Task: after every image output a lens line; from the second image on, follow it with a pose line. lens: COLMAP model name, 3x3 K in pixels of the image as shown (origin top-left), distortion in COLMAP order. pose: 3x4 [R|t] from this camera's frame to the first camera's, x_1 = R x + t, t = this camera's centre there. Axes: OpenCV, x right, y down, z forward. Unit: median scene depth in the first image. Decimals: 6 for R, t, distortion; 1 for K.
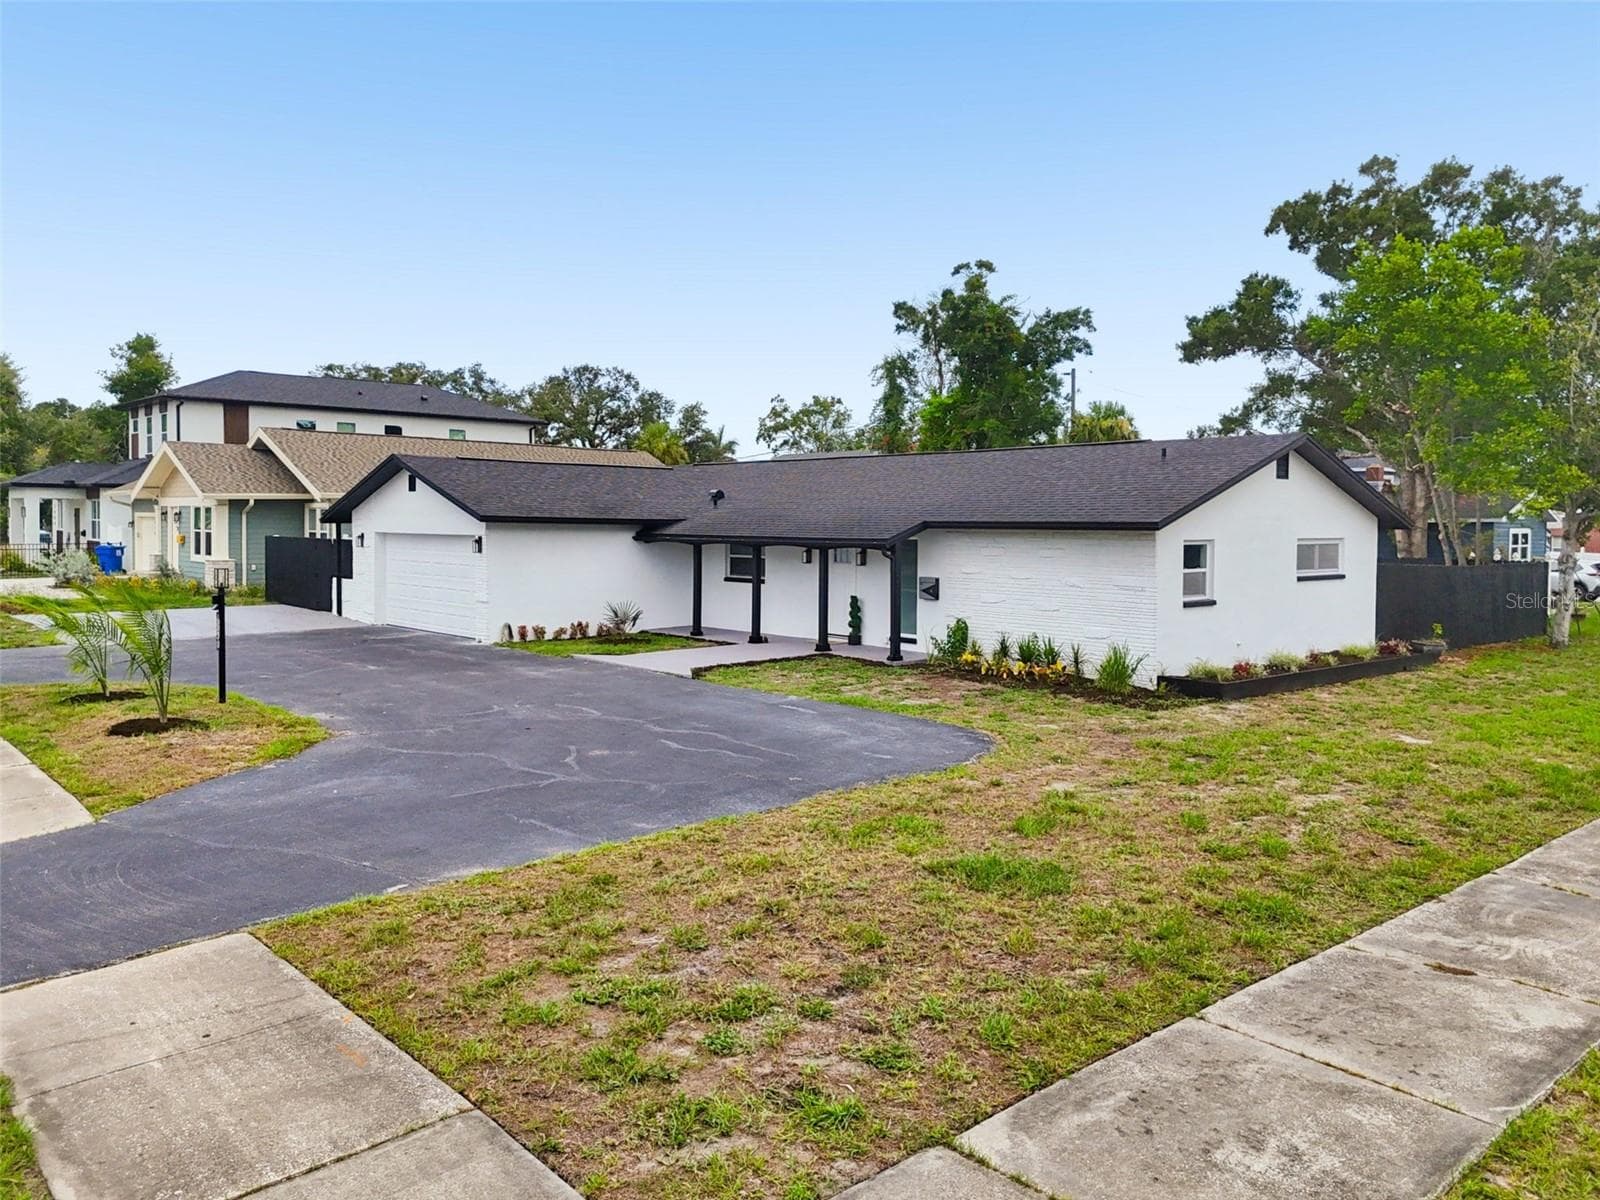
lens RADIAL K [[1206.7, 0, 809.1], [0, 1206.7, 576.4], [0, 0, 1]] dist [0.067394, -0.071760]
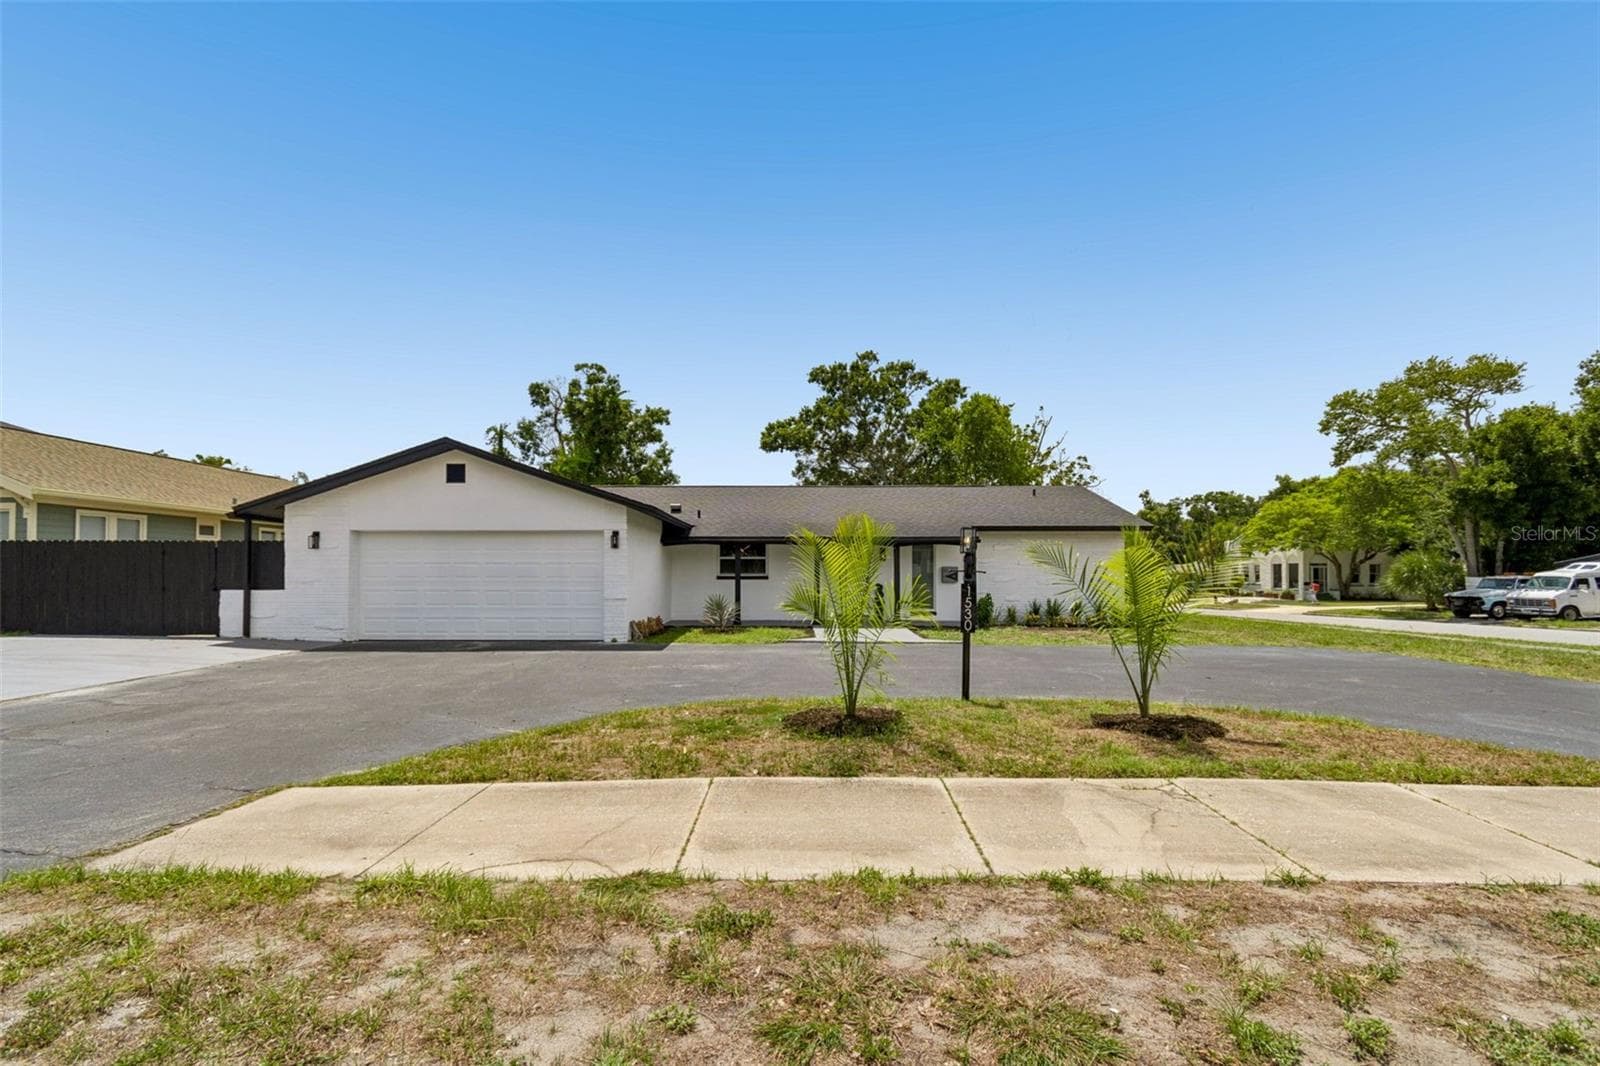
lens RADIAL K [[725.3, 0, 795.4], [0, 725.3, 576.7], [0, 0, 1]] dist [0.003397, 0.000142]
pose [[0.681092, -0.011058, 0.732114, -0.396071], [0.037313, 0.999111, -0.019623, 0.013643], [-0.731246, 0.040682, 0.680899, 0.331924]]
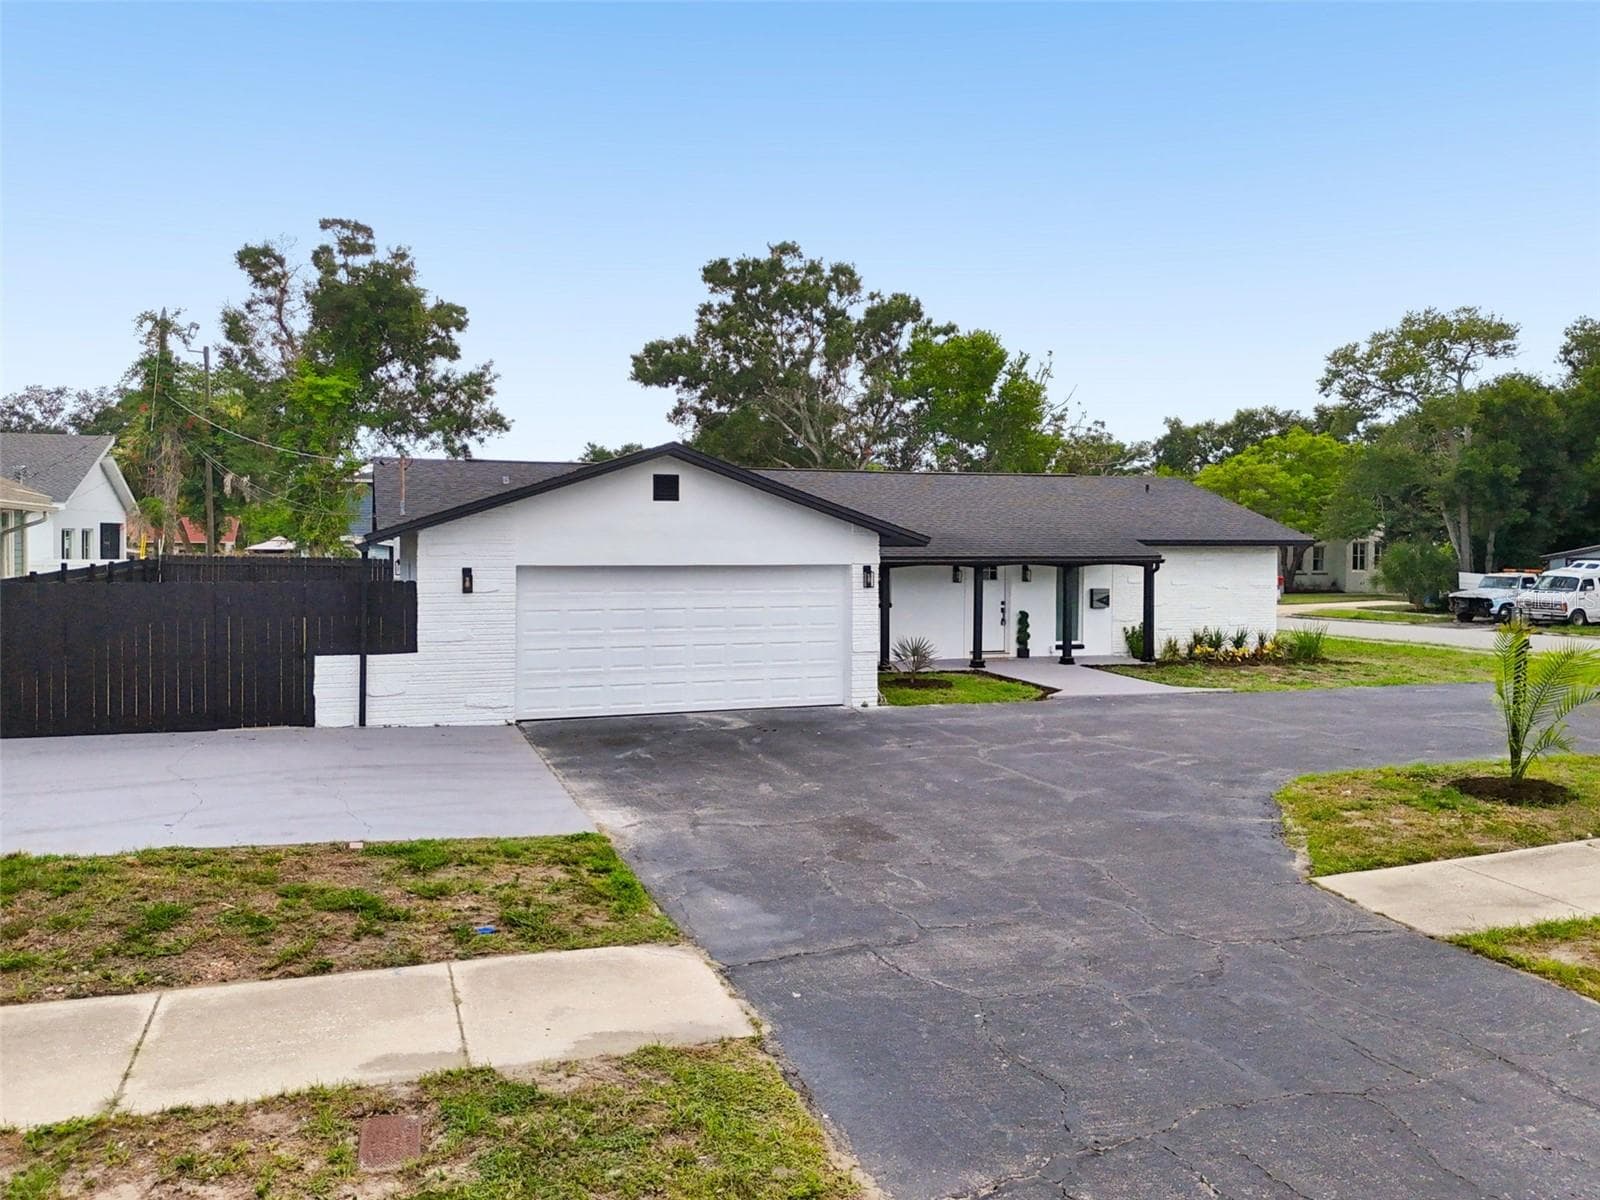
lens RADIAL K [[1205.0, 0, 797.9], [0, 1205.0, 581.5], [0, 0, 1]] dist [0.071480, -0.072263]
pose [[0.385069, -0.041059, 0.921974, -0.649245], [0.038959, 0.998843, 0.028211, -0.030142], [-0.922065, 0.025056, 0.386222, 0.496312]]
